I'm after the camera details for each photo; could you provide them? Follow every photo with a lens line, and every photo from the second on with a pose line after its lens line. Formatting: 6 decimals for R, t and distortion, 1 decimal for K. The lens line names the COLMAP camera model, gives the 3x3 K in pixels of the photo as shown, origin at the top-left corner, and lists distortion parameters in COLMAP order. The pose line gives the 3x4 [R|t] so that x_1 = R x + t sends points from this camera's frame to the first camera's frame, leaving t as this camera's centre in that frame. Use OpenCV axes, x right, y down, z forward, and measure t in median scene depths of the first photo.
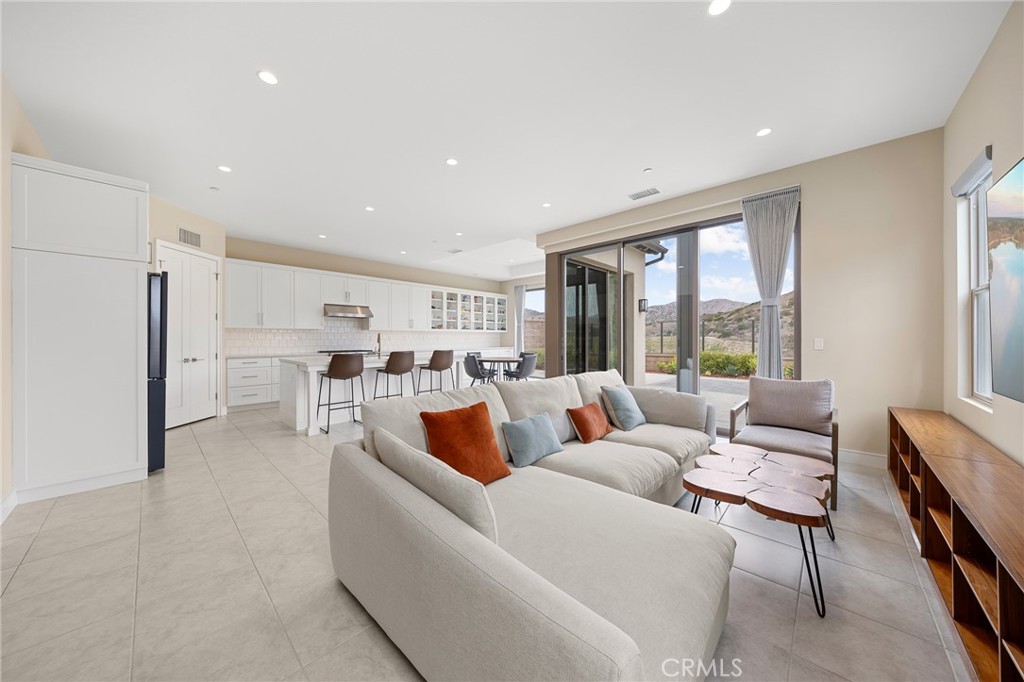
lens RADIAL K [[342.3, 0, 510.1], [0, 342.3, 338.5], [0, 0, 1]] dist [0.000356, -0.000126]
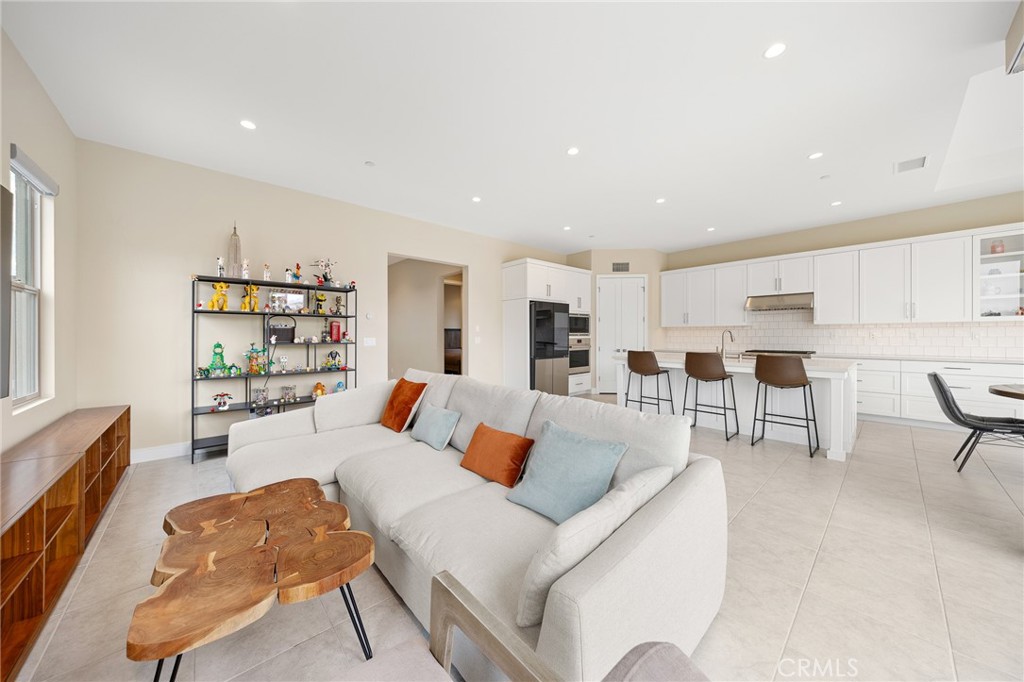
lens RADIAL K [[346.8, 0, 511.3], [0, 346.8, 338.3], [0, 0, 1]] dist [0.001192, 0.000029]
pose [[-0.077319, 0.010046, -0.996956, 0.332633], [0.000037, 0.999949, 0.010074, -0.002448], [0.997006, 0.000742, -0.077315, 0.370479]]
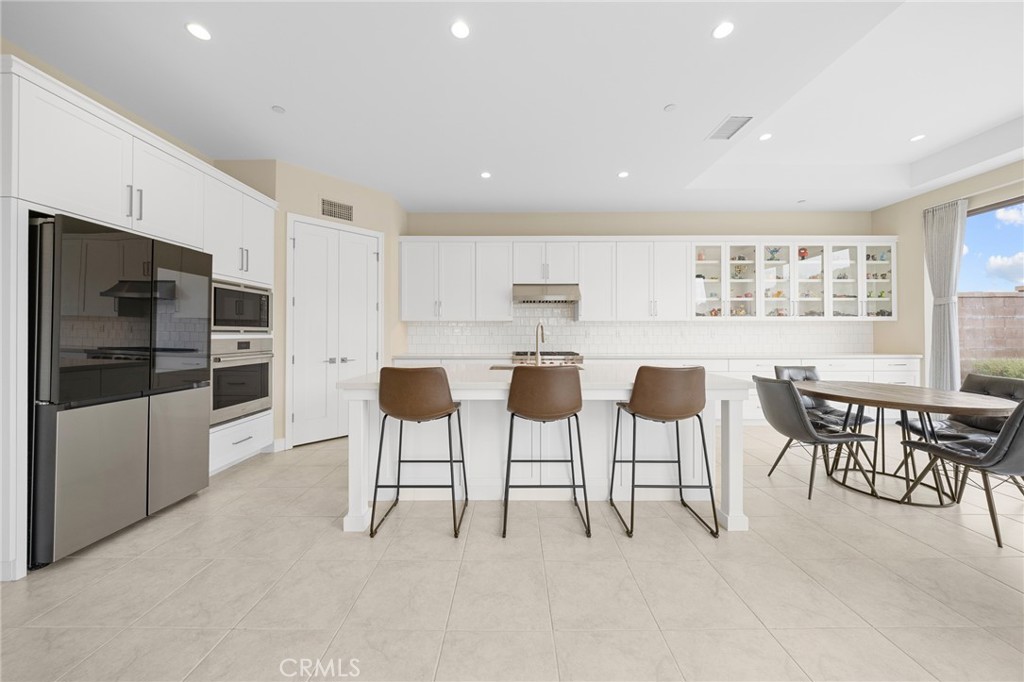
lens RADIAL K [[349.6, 0, 511.8], [0, 349.6, 331.3], [0, 0, 1]] dist [-0.005886, -0.000099]
pose [[0.684031, -0.006588, -0.729423, -0.027726], [-0.001679, 0.999942, -0.010606, 0.001361], [0.729451, 0.008480, 0.683980, 0.421359]]
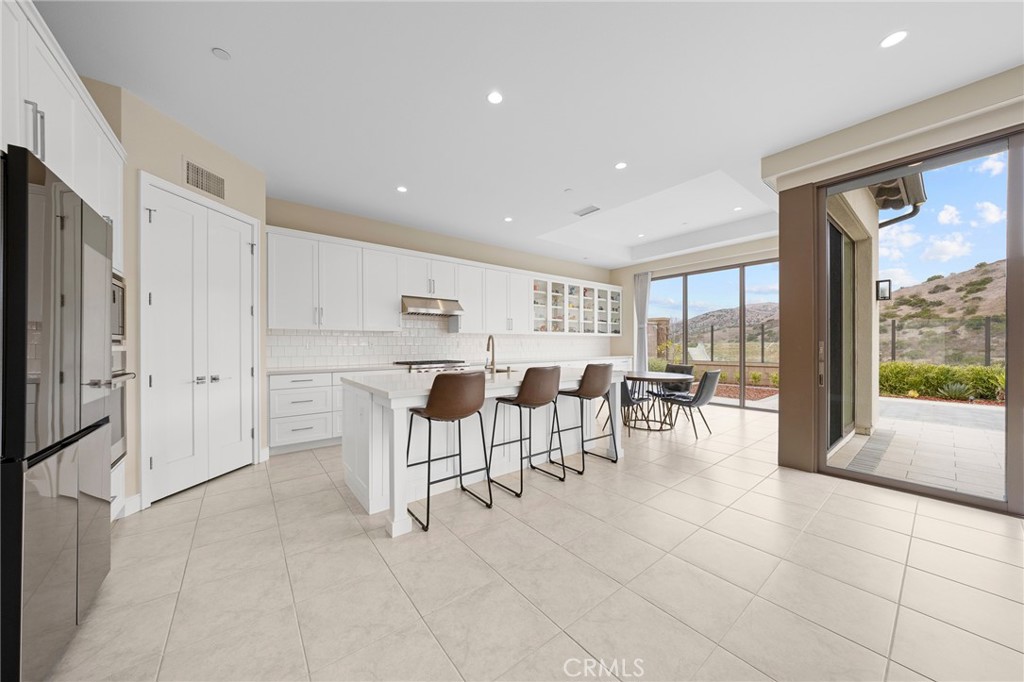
lens RADIAL K [[344.1, 0, 512.8], [0, 344.1, 346.7], [0, 0, 1]] dist [-0.000661, -0.000041]
pose [[0.989566, -0.001298, -0.144072, -0.172148], [0.001926, 0.999989, 0.004219, 0.001491], [0.144065, -0.004452, 0.989558, 0.266676]]
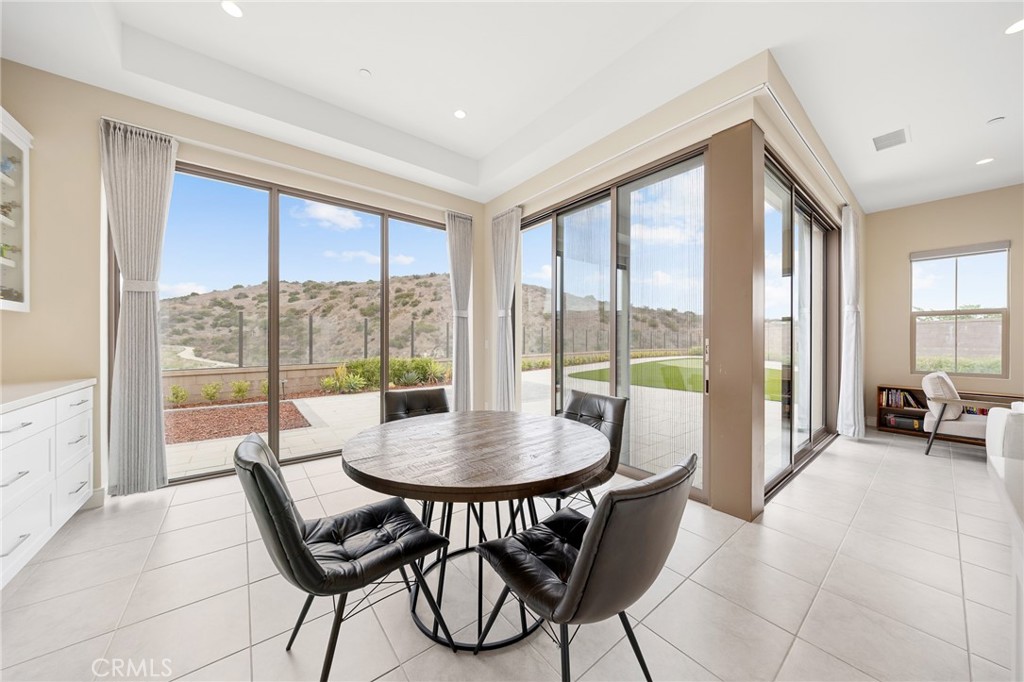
lens RADIAL K [[342.3, 0, 510.1], [0, 342.3, 338.5], [0, 0, 1]] dist [0.000356, -0.000126]
pose [[0.145615, 0.005857, 0.989324, -0.219312], [-0.000037, 0.999983, -0.005915, -0.001070], [-0.989341, 0.000825, 0.145613, 0.851671]]
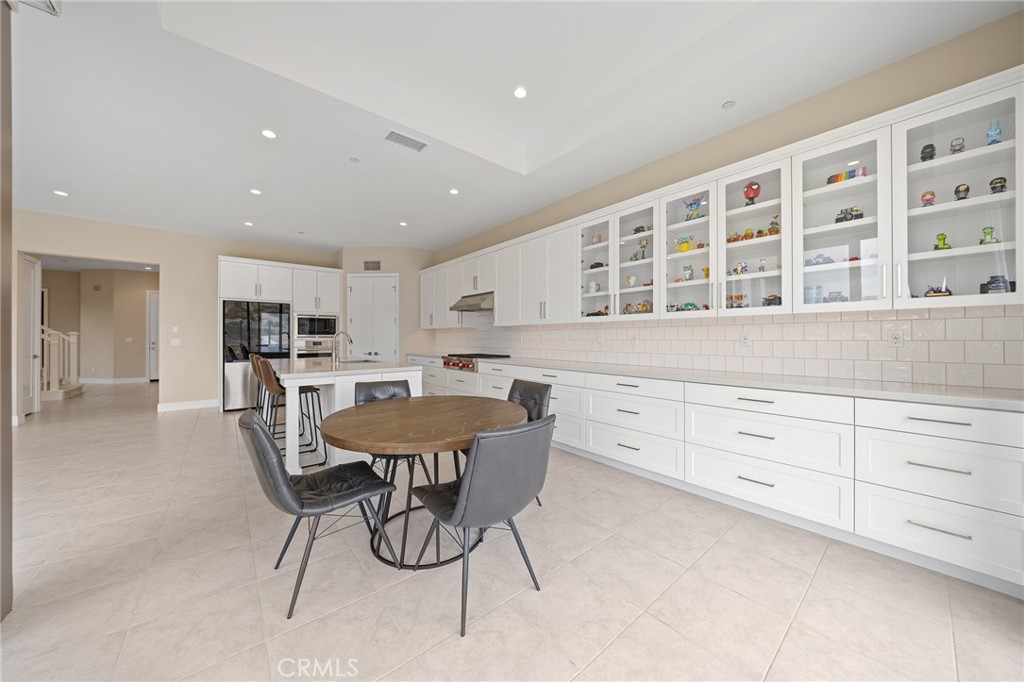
lens RADIAL K [[346.8, 0, 511.3], [0, 346.8, 338.3], [0, 0, 1]] dist [0.001192, 0.000029]
pose [[-0.117582, 0.001201, -0.993062, 0.226430], [-0.003153, 0.999994, 0.001583, -0.001682], [0.993058, 0.003317, -0.117578, 0.987852]]
